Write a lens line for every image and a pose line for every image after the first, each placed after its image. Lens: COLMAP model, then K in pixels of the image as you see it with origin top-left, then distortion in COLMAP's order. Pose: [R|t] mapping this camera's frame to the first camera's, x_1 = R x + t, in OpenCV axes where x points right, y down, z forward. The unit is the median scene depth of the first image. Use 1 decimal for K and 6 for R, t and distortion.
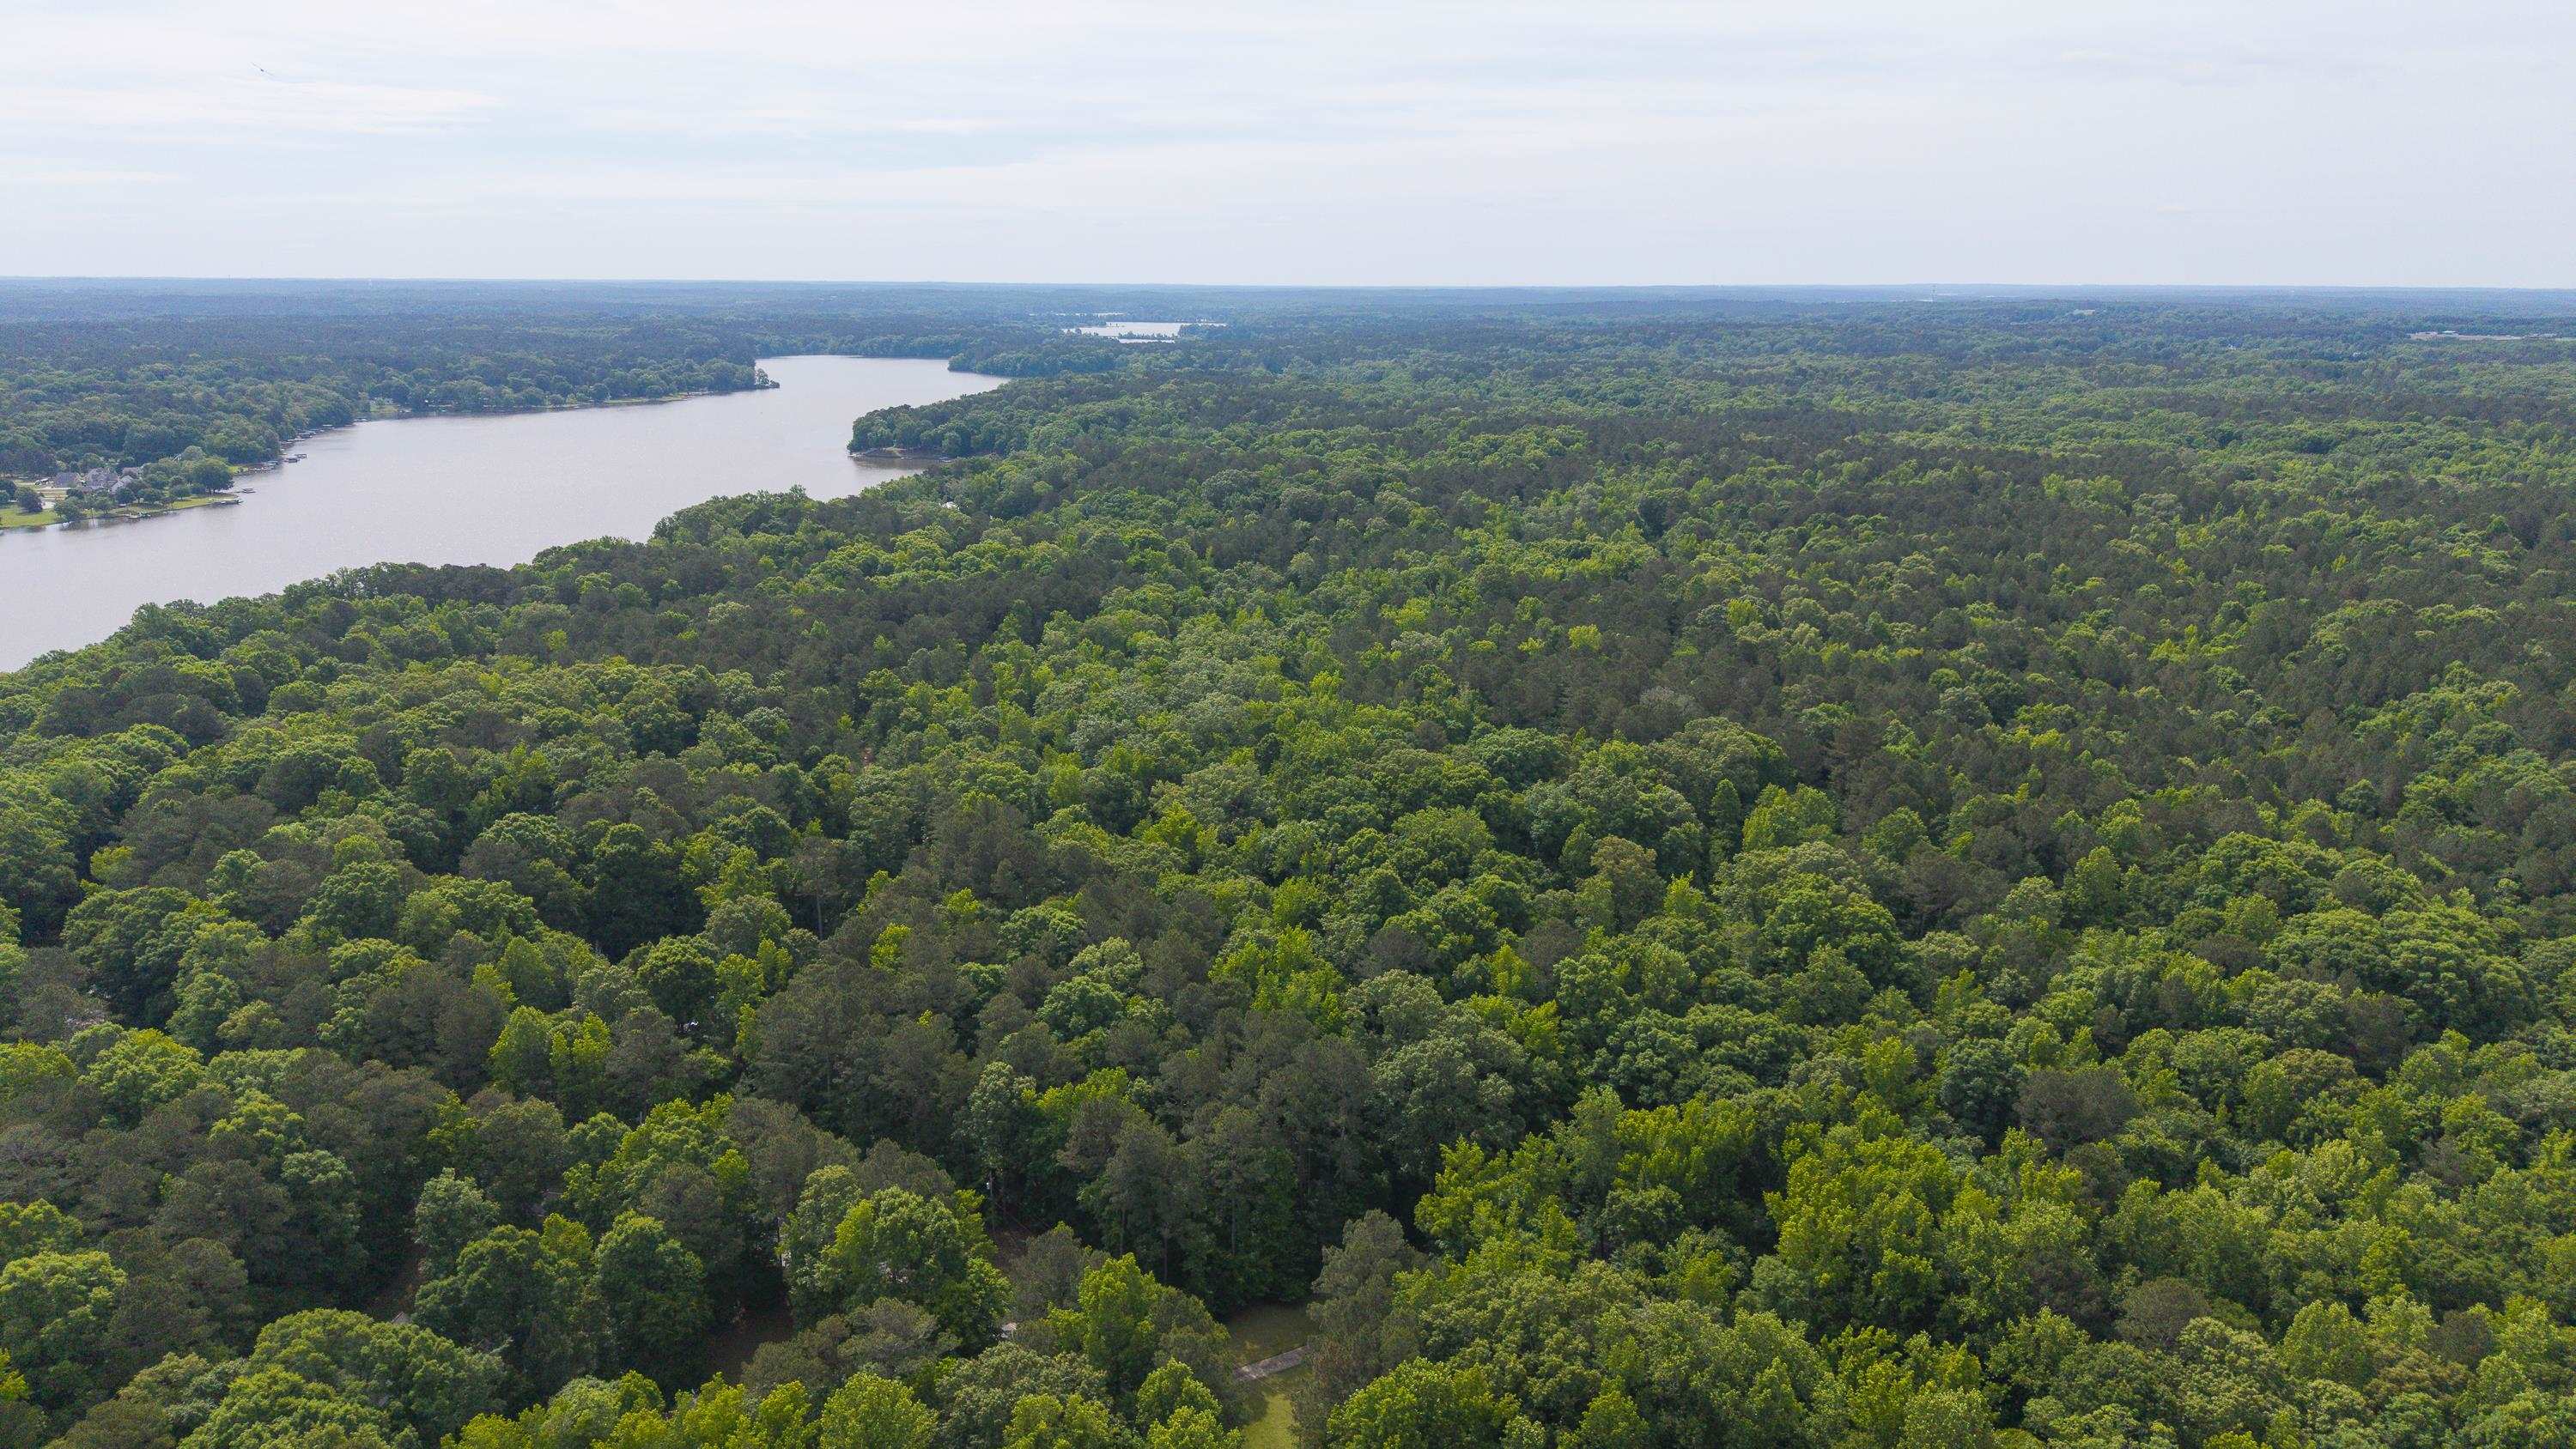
lens RADIAL K [[1714.3, 0, 1288.0], [0, 1714.3, 724.5], [0, 0, 1]] dist [0.037523, -0.048046]
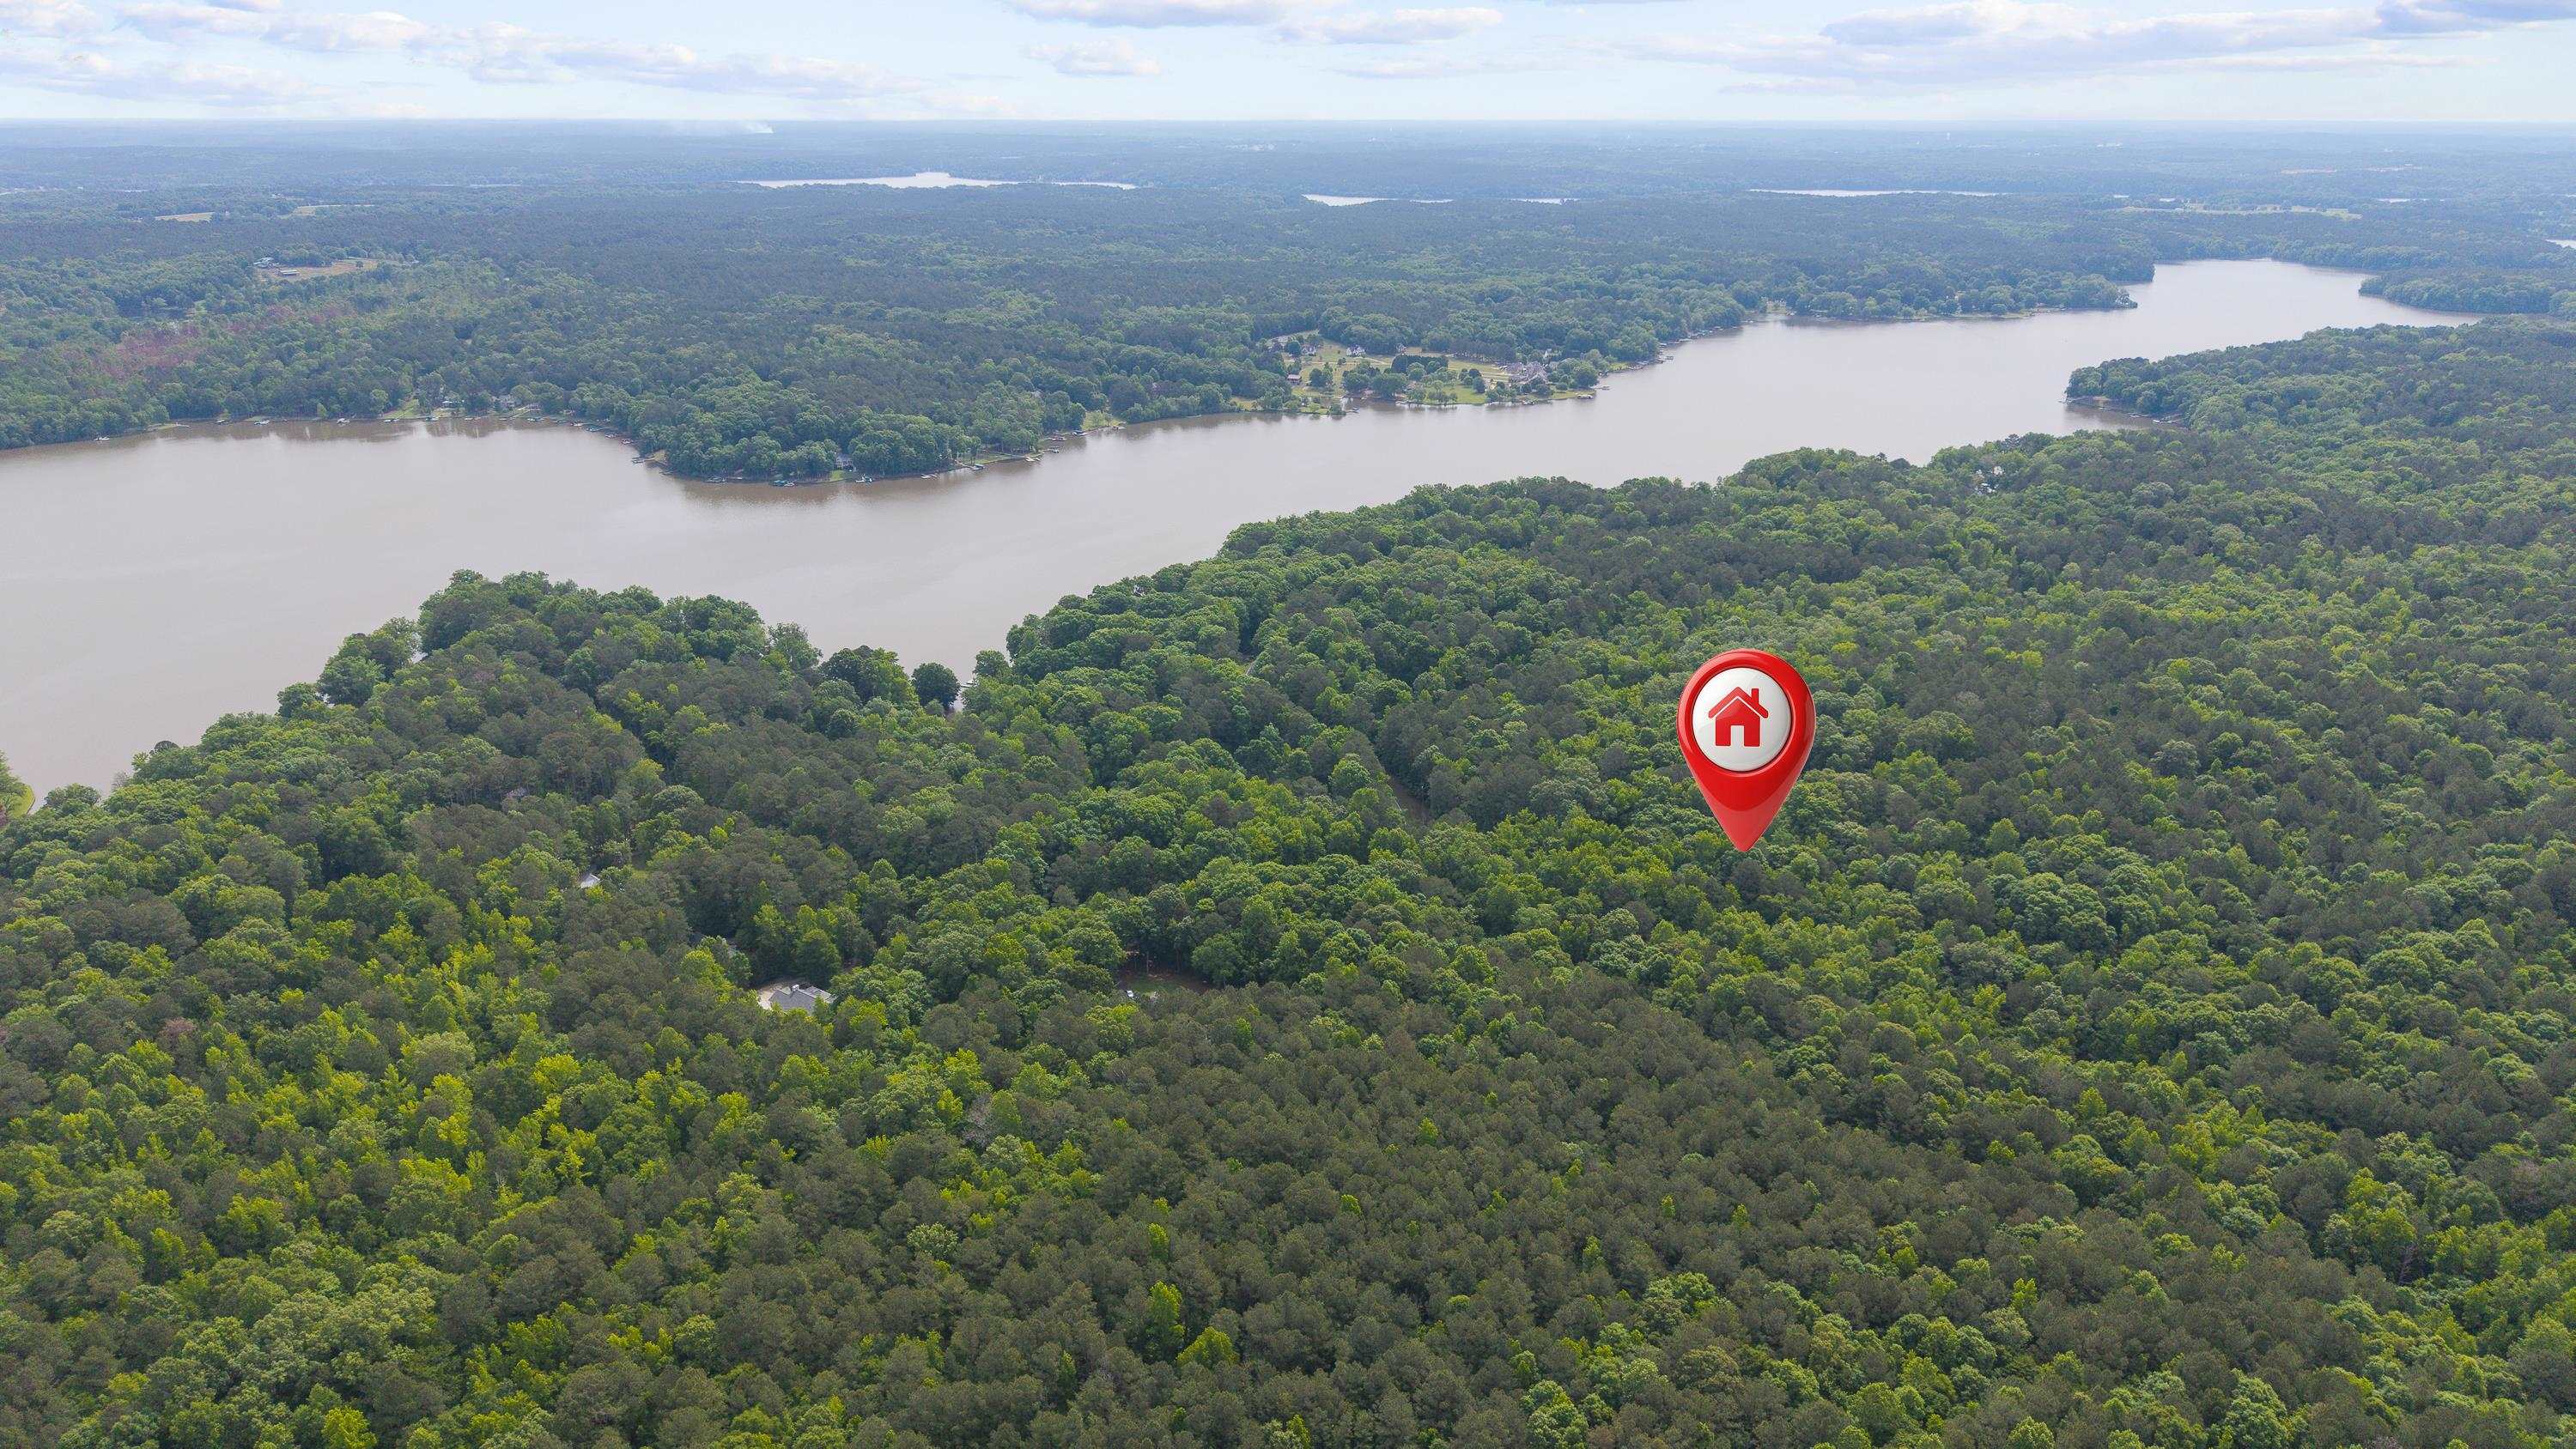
lens RADIAL K [[1693.6, 0, 1288.0], [0, 1693.6, 724.5], [0, 0, 1]] dist [0.088700, -0.125599]
pose [[0.666452, 0.250696, -0.702135, 0.815378], [-0.187393, 0.967863, 0.167704, -0.126044], [0.721613, 0.019809, 0.692013, -0.536463]]
